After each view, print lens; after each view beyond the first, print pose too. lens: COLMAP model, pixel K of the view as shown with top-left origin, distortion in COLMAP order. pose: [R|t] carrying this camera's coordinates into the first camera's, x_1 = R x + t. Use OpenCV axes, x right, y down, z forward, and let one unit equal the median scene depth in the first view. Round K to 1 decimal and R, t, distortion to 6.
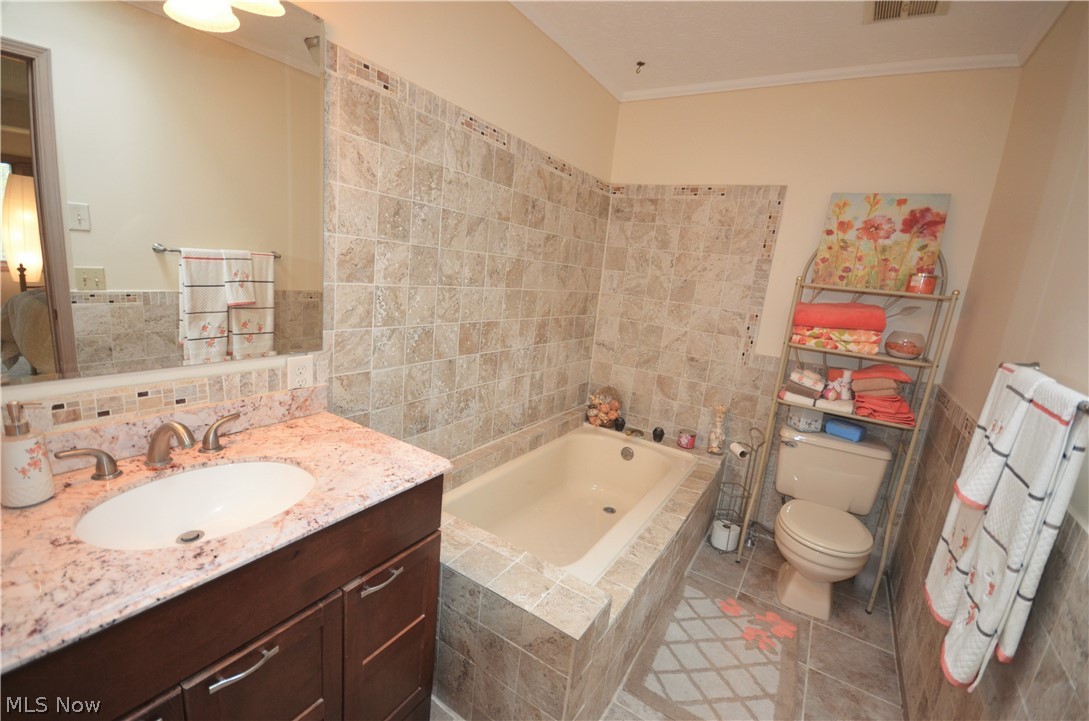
lens RADIAL K [[480.0, 0, 537.5], [0, 480.0, 365.9], [0, 0, 1]] dist [0.009596, -0.014257]
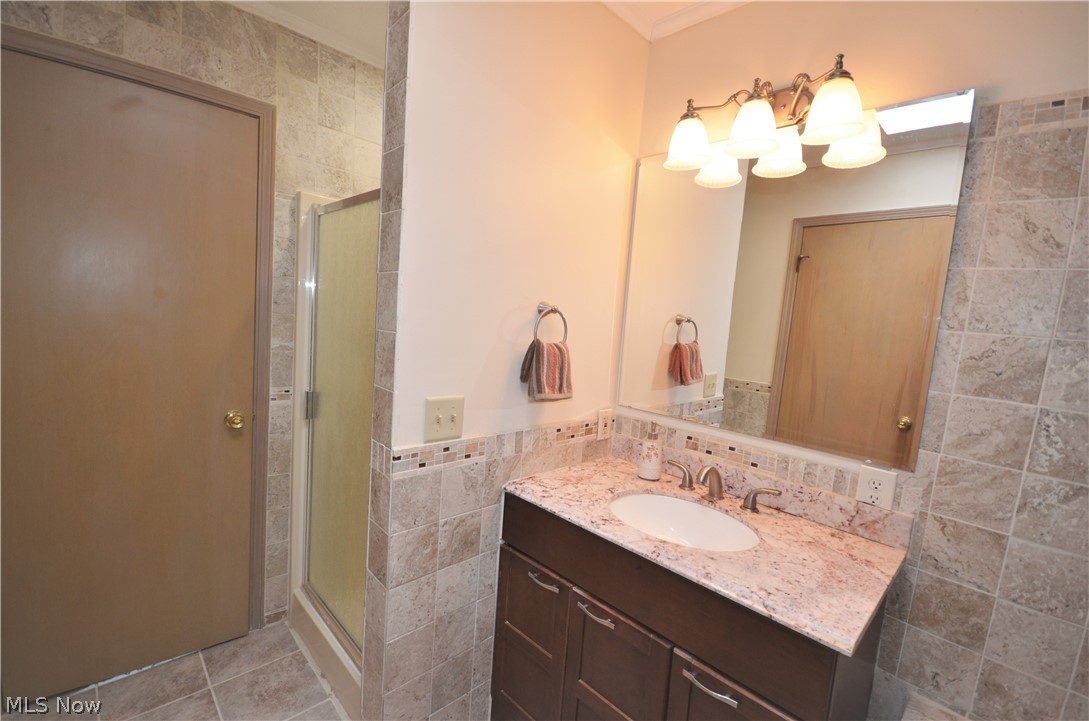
lens RADIAL K [[480.0, 0, 537.5], [0, 480.0, 365.9], [0, 0, 1]] dist [0.009596, -0.014257]
pose [[-0.233987, -0.008697, -0.972201, 0.493625], [-0.299671, 0.951920, 0.063608, -0.066863], [0.924904, 0.306224, -0.225343, 0.561989]]
